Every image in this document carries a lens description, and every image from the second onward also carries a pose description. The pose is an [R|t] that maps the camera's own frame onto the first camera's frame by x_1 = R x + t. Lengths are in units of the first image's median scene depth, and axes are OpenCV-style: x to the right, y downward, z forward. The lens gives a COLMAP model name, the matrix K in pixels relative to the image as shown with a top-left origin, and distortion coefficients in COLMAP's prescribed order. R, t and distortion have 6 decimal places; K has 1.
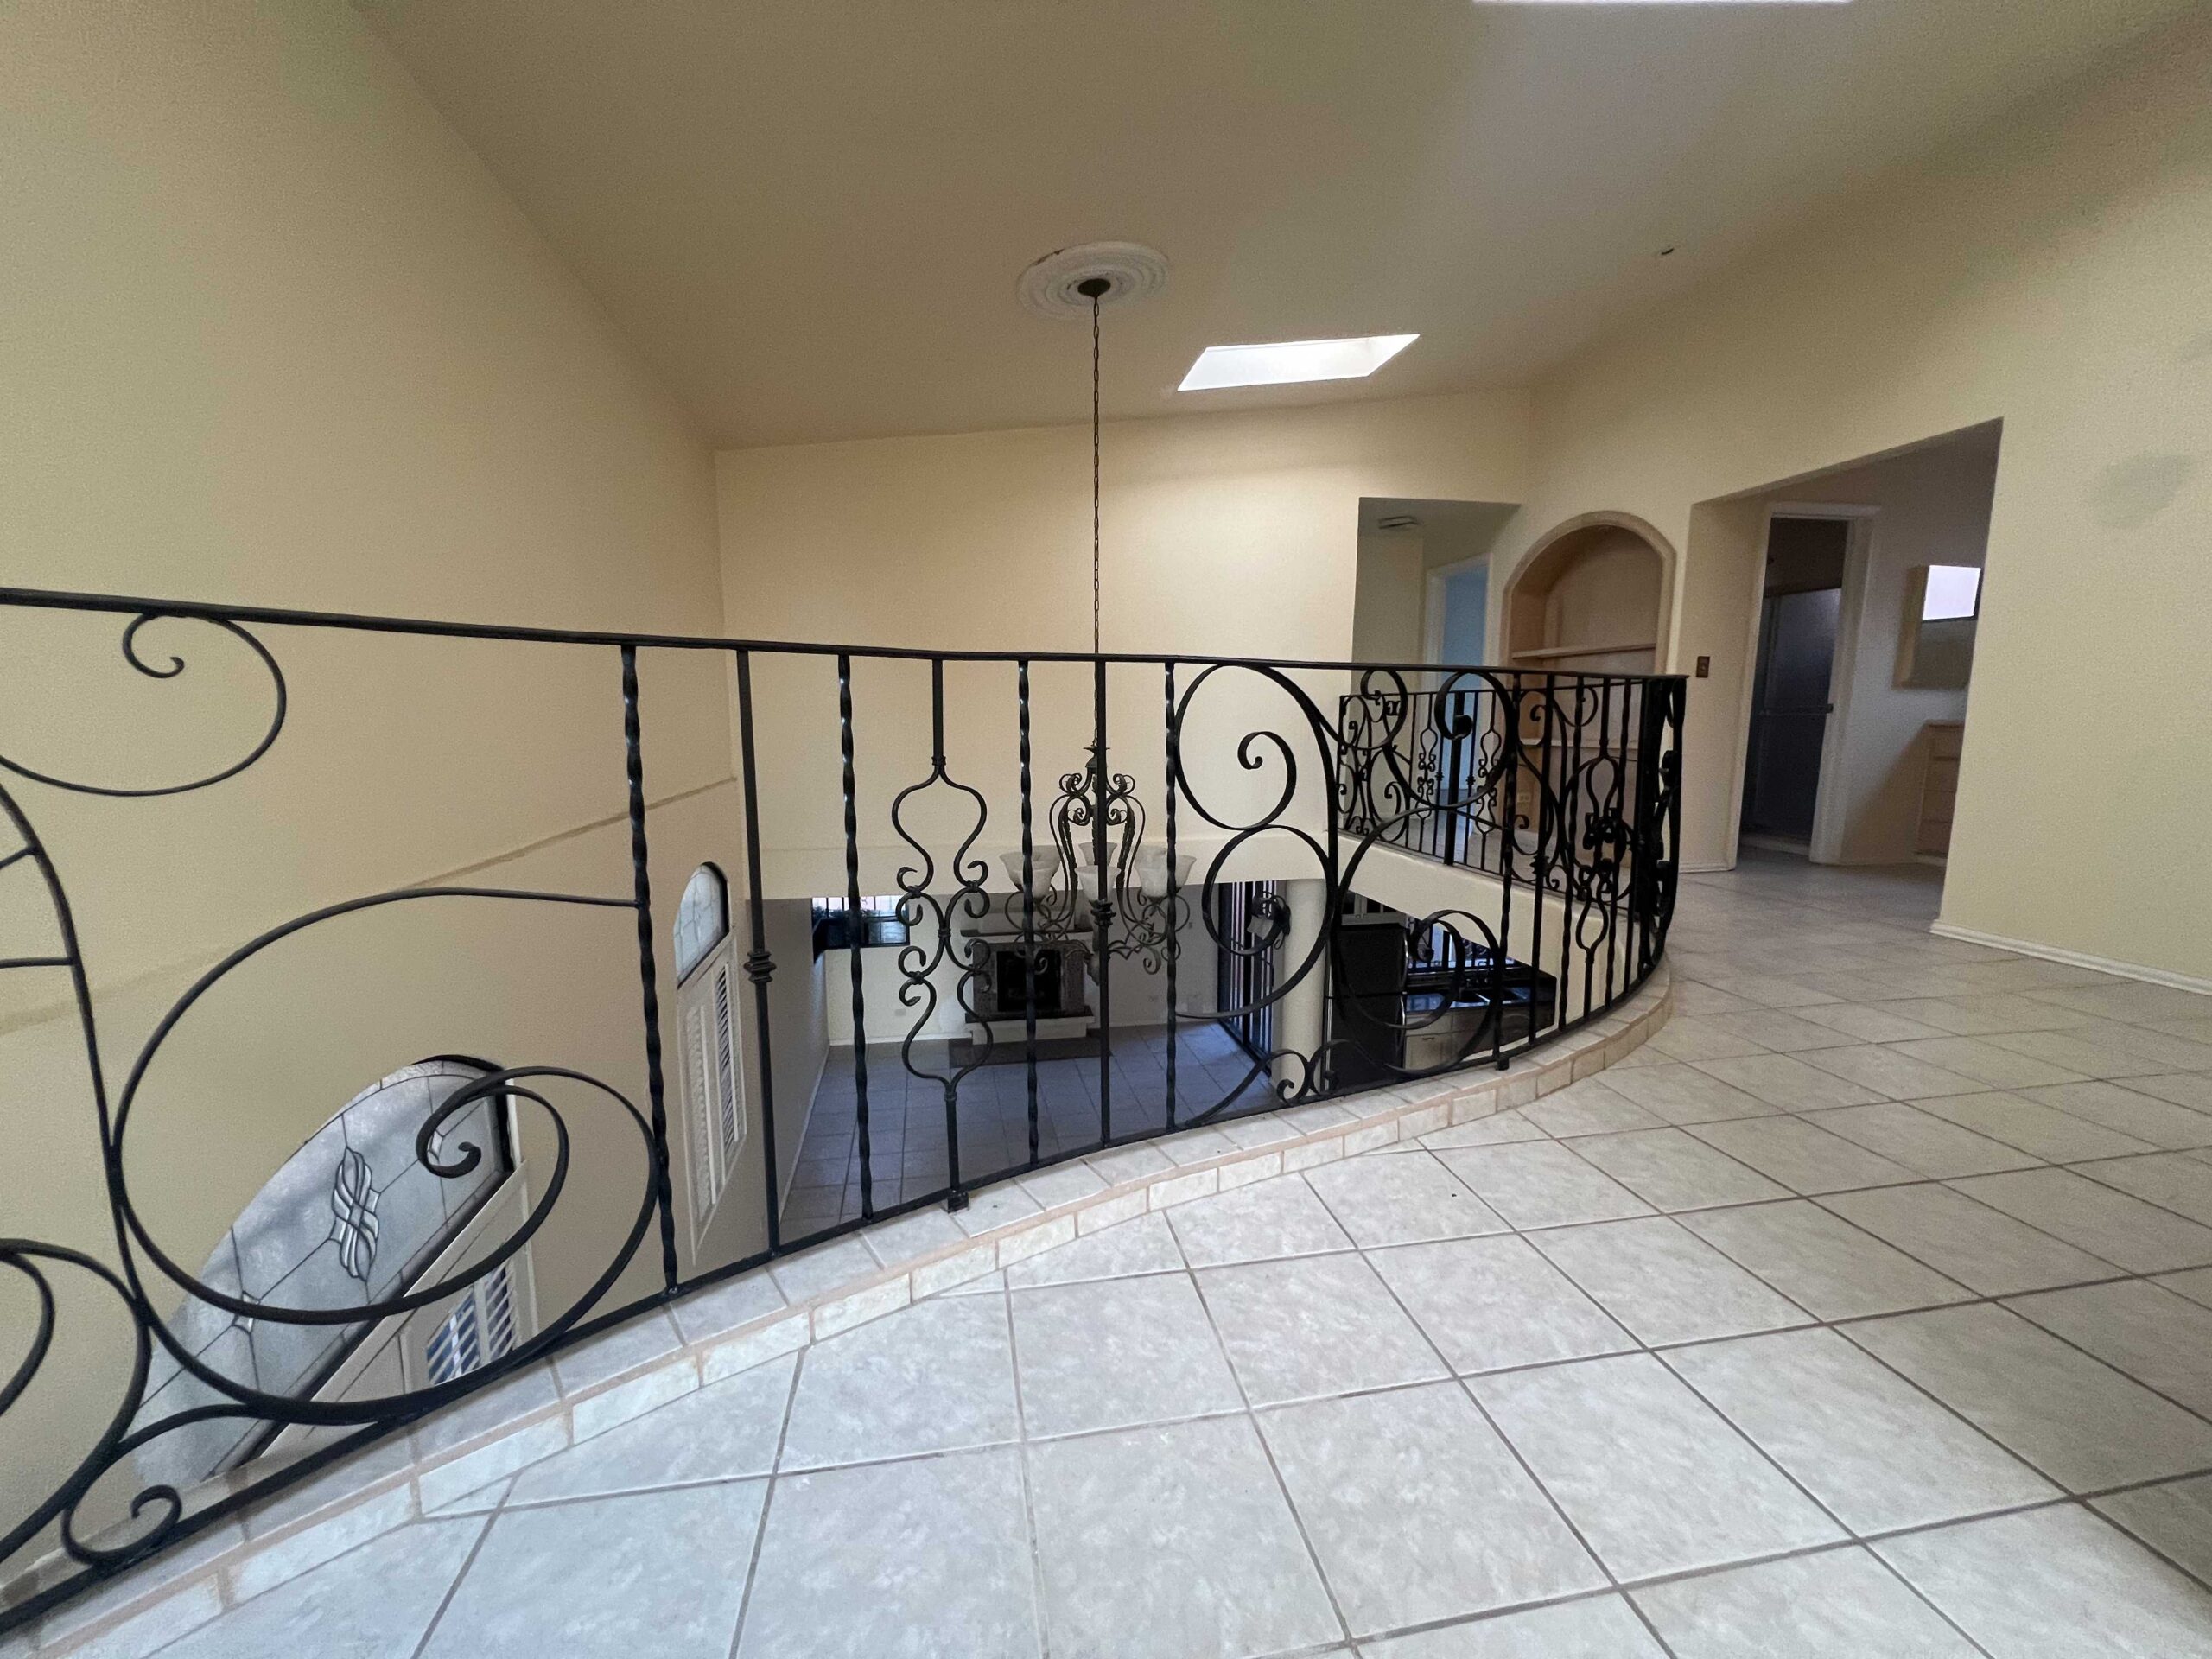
lens RADIAL K [[889.9, 0, 1106.6], [0, 889.9, 834.4], [0, 0, 1]] dist [0.000234, 0.000330]
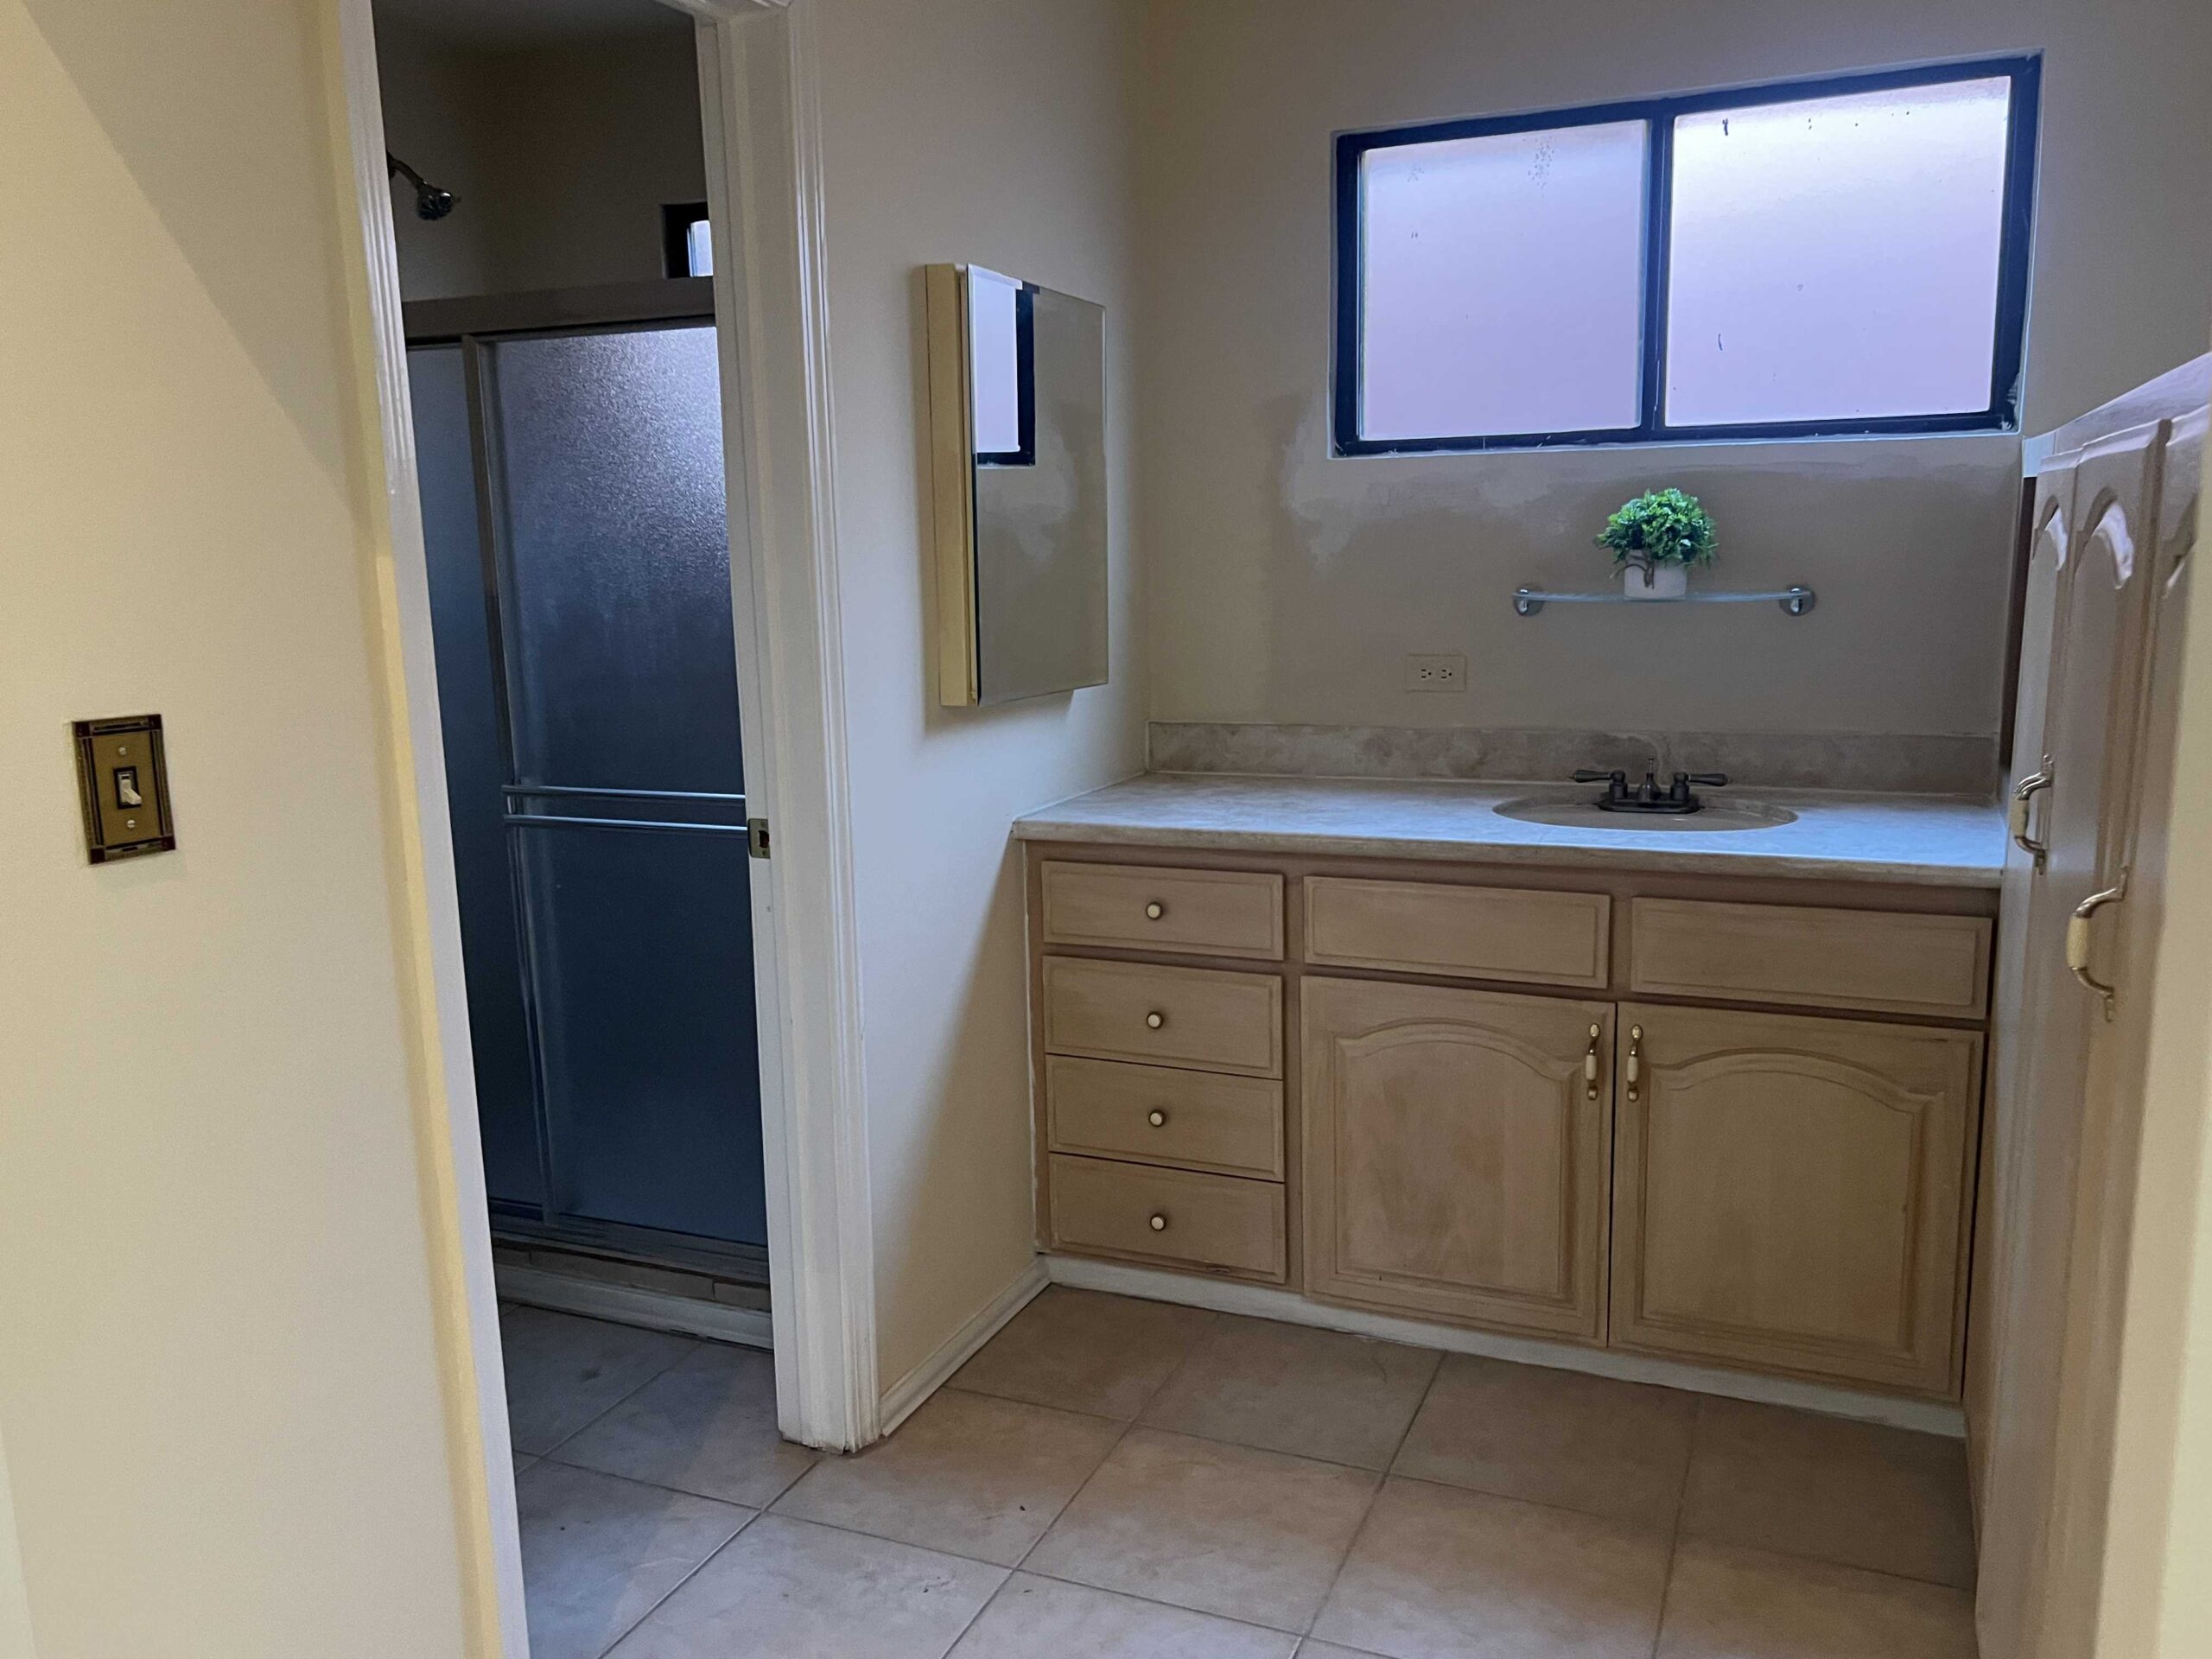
lens RADIAL K [[1683.8, 0, 1106.0], [0, 1683.8, 829.5], [0, 0, 1]] dist [0.086946, -0.125673]
pose [[0.563828, -0.154172, 0.811375, 0.499129], [0.130028, 0.986741, 0.097137, -0.175561], [-0.815592, 0.050733, 0.576399, 0.663571]]
